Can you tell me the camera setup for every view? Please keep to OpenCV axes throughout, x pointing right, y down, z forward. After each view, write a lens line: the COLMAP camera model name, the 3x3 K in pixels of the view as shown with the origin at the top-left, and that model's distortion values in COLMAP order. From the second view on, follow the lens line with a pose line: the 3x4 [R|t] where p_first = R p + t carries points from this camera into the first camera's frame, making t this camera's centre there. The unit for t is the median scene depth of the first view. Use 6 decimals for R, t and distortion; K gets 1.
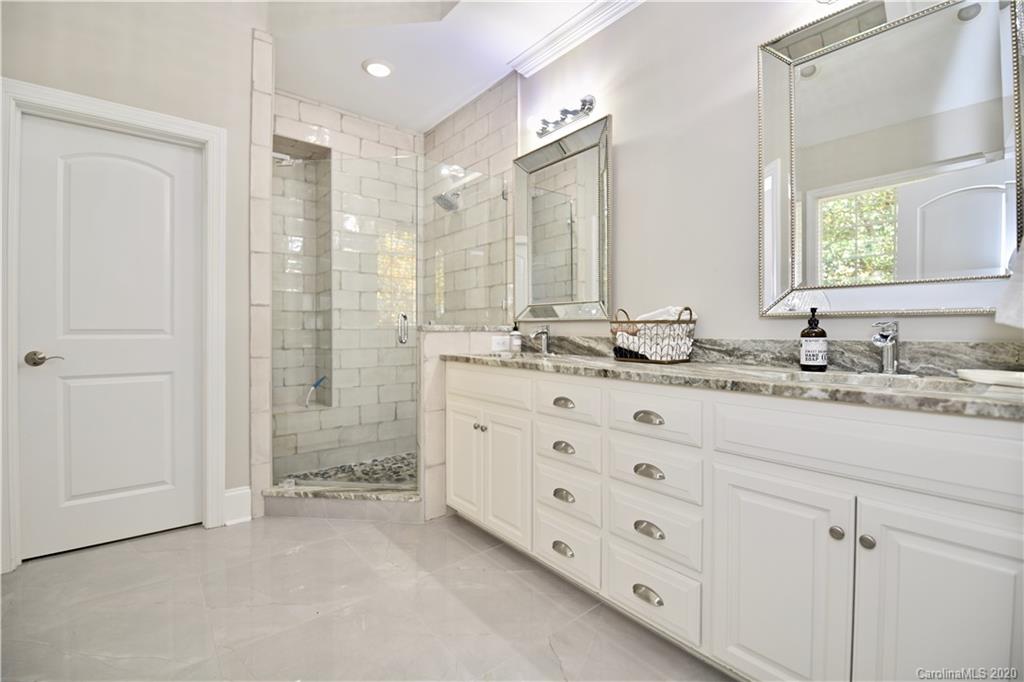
lens RADIAL K [[439.4, 0, 508.1], [0, 439.4, 333.5], [0, 0, 1]] dist [-0.011725, -0.004116]
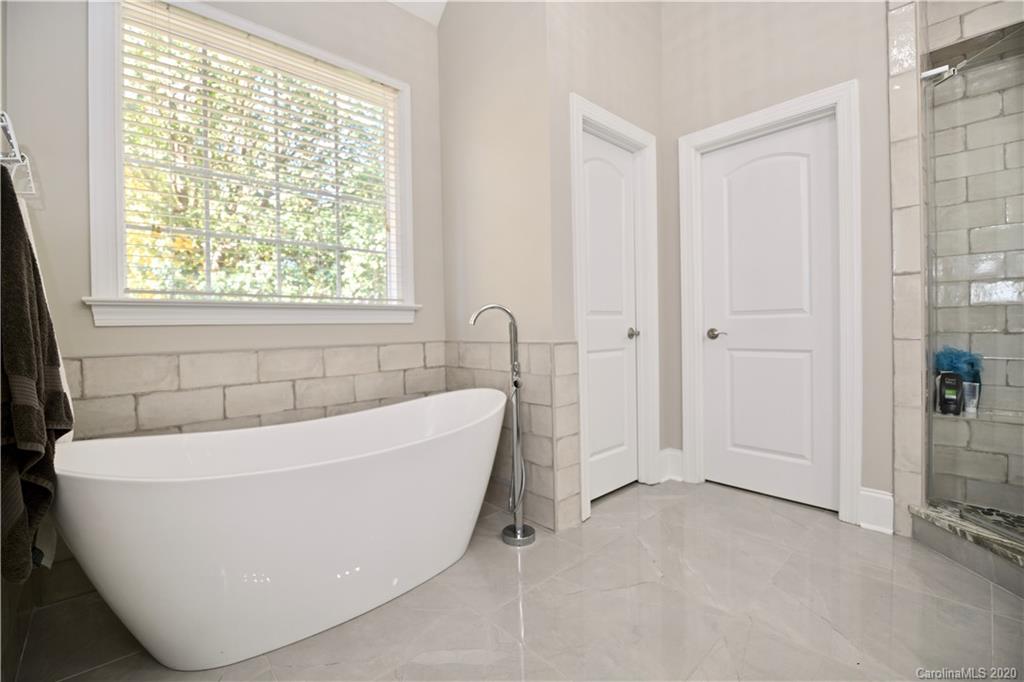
lens RADIAL K [[439.4, 0, 508.1], [0, 439.4, 333.5], [0, 0, 1]] dist [-0.011725, -0.004116]
pose [[0.060169, 0.012360, -0.998112, 0.183861], [0.011258, 0.999851, 0.013060, 0.026765], [0.998125, -0.012023, 0.060021, 0.229019]]
